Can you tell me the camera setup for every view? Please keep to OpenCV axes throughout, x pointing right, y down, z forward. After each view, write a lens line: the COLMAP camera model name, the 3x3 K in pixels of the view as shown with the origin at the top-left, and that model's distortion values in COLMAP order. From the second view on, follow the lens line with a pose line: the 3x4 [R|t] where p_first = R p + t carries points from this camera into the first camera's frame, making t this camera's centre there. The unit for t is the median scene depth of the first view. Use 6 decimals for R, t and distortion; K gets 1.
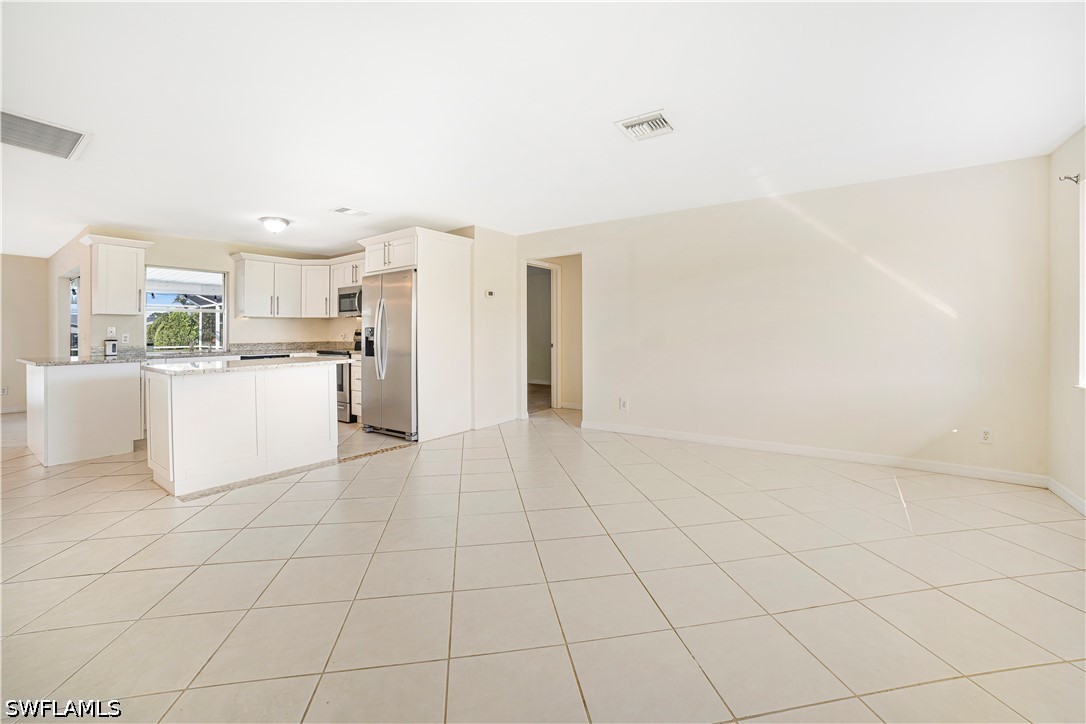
lens RADIAL K [[464.4, 0, 539.4], [0, 464.4, 326.7], [0, 0, 1]] dist [-0.026657, 0.010498]
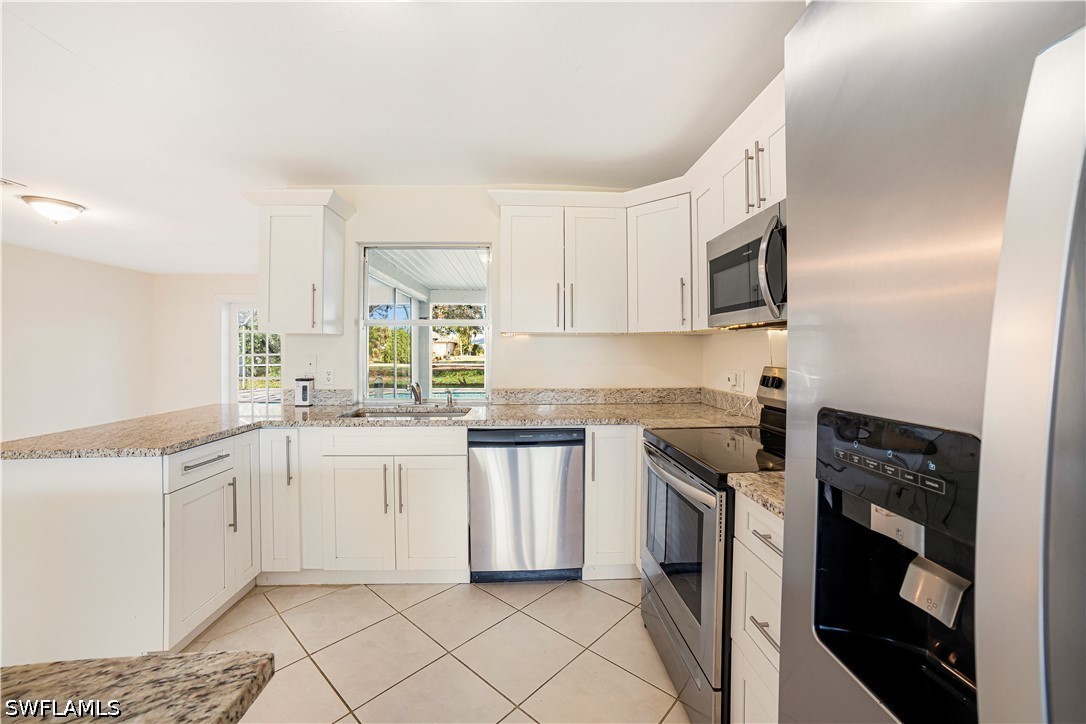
lens RADIAL K [[444.2, 0, 536.4], [0, 444.2, 346.3], [0, 0, 1]] dist [-0.034382, 0.000683]
pose [[0.639628, 0.010068, -0.768619, -0.278651], [0.004104, 0.999855, 0.016513, -0.015320], [0.768674, -0.013717, 0.639494, 0.722764]]
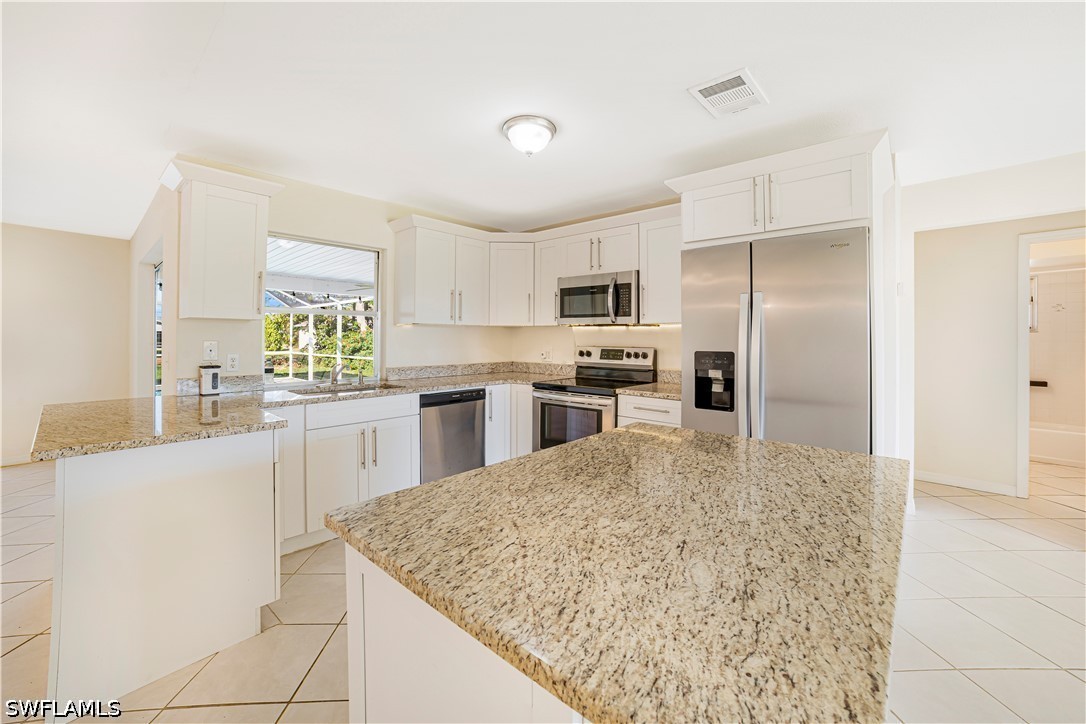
lens RADIAL K [[444.2, 0, 546.3], [0, 444.2, 331.6], [0, 0, 1]] dist [-0.034382, 0.000683]
pose [[0.997841, 0.014915, -0.063965, -0.424254], [-0.014878, 0.999889, 0.001046, -0.014098], [0.063973, -0.000092, 0.997952, 0.428800]]
